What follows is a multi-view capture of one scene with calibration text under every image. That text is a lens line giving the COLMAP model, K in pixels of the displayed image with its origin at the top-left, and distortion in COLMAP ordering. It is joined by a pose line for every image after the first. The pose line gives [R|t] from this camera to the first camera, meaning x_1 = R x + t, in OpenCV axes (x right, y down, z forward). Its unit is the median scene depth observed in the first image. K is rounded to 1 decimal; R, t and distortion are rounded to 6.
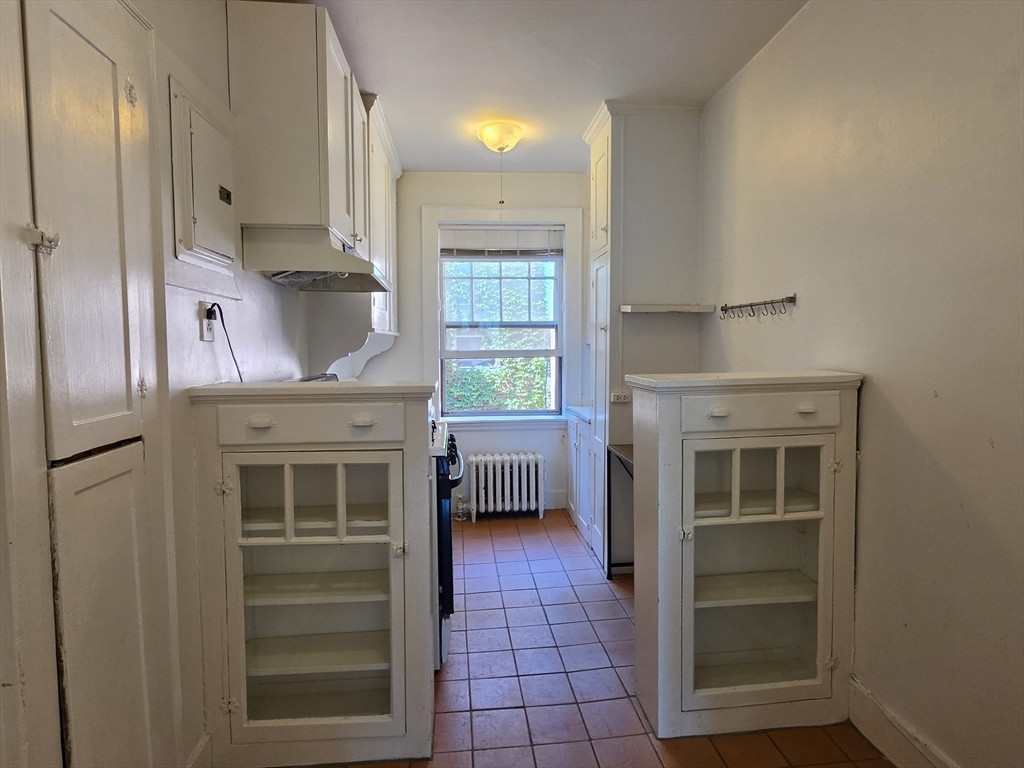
lens RADIAL K [[556.1, 0, 511.7], [0, 556.1, 376.9], [0, 0, 1]] dist [-0.005114, 0.000528]
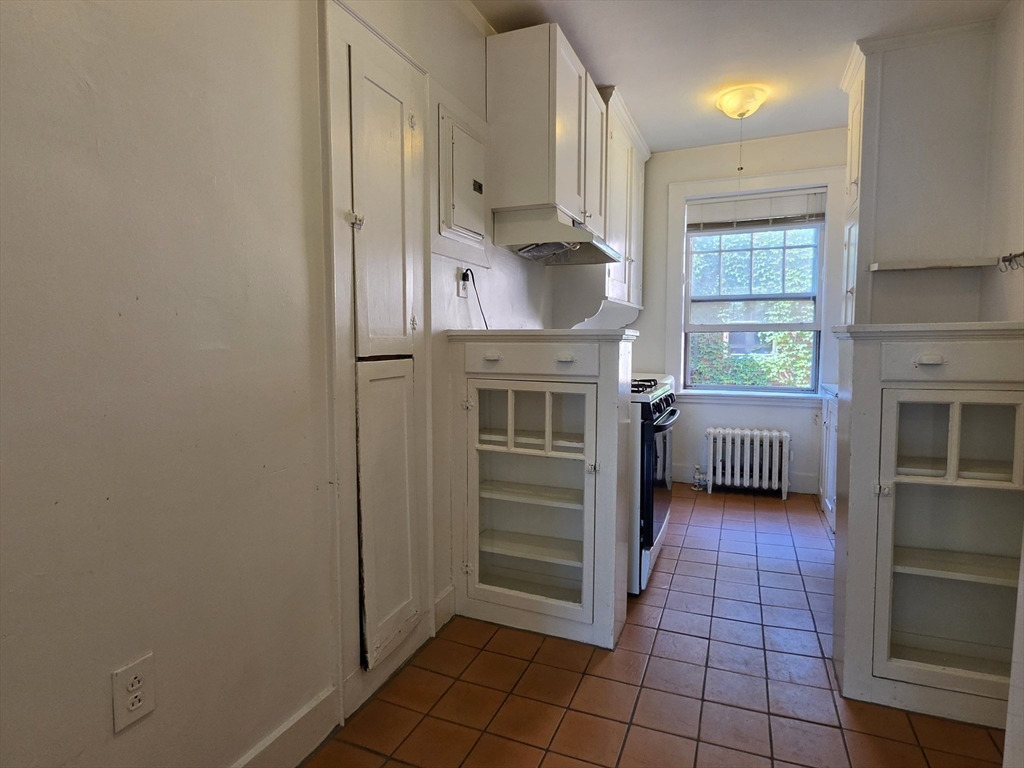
lens RADIAL K [[555.8, 0, 514.7], [0, 555.8, 375.0], [0, 0, 1]] dist [-0.004332, 0.000415]
pose [[0.882263, 0.037030, -0.469298, 0.107035], [-0.032137, 0.999313, 0.018433, 0.050098], [0.469659, -0.001181, 0.882847, -0.068943]]
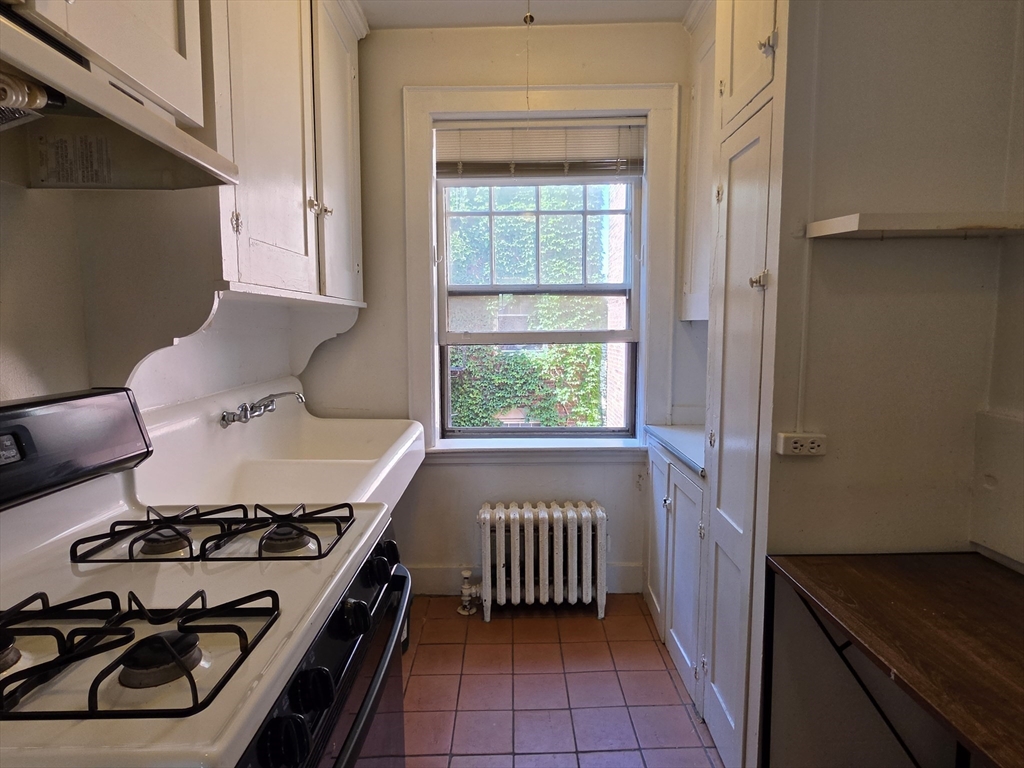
lens RADIAL K [[556.1, 0, 511.7], [0, 556.1, 376.9], [0, 0, 1]] dist [-0.005114, 0.000528]
pose [[0.995556, 0.008605, -0.093779, 0.014704], [-0.005416, 0.999400, 0.034216, -0.025550], [0.094017, -0.033556, 0.995005, 0.524654]]
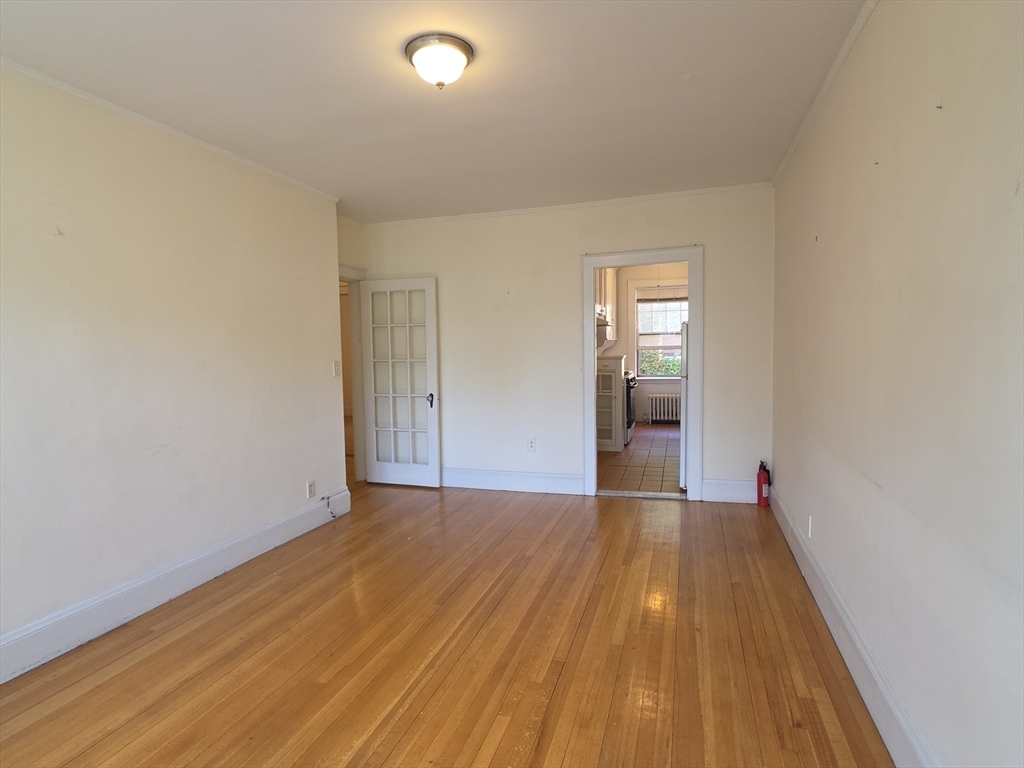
lens RADIAL K [[556.1, 0, 511.7], [0, 556.1, 376.9], [0, 0, 1]] dist [-0.005114, 0.000528]
pose [[0.922065, 0.011624, -0.386860, 0.346571], [-0.007292, 0.999893, 0.012662, 0.063303], [0.386966, -0.008855, 0.922051, -1.555317]]
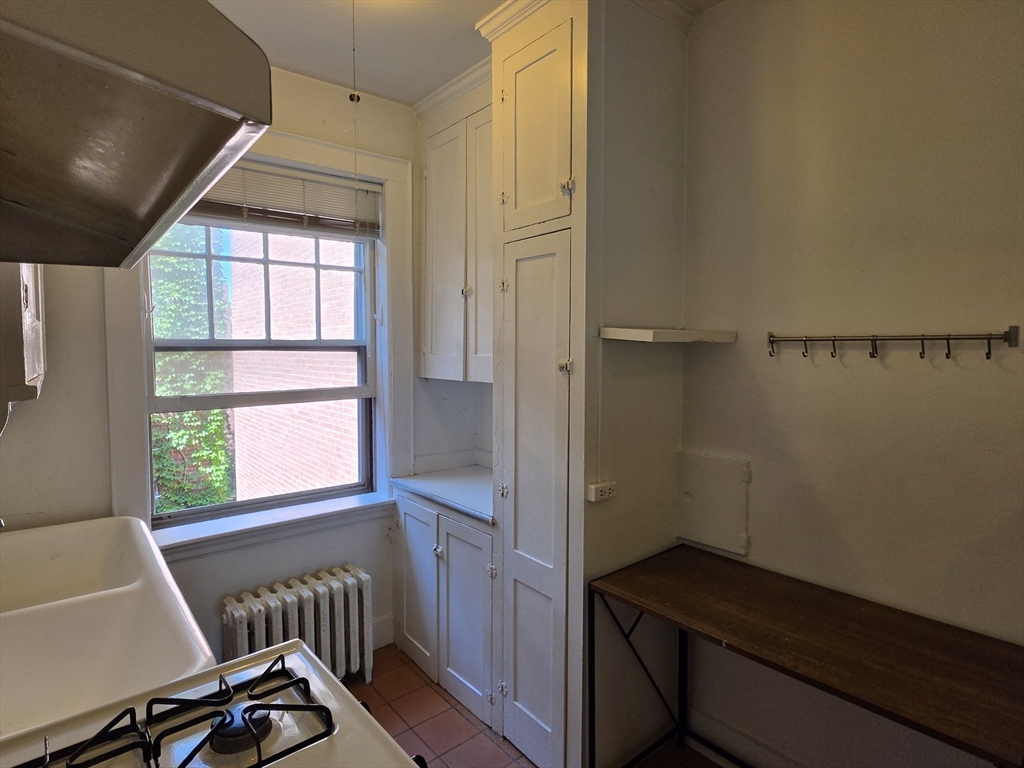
lens RADIAL K [[556.1, 0, 511.7], [0, 556.1, 376.9], [0, 0, 1]] dist [-0.005114, 0.000528]
pose [[0.825926, -0.024858, 0.563230, -0.180327], [0.029394, 0.999567, 0.001011, -0.075969], [-0.563012, 0.015721, 0.826299, 0.548150]]
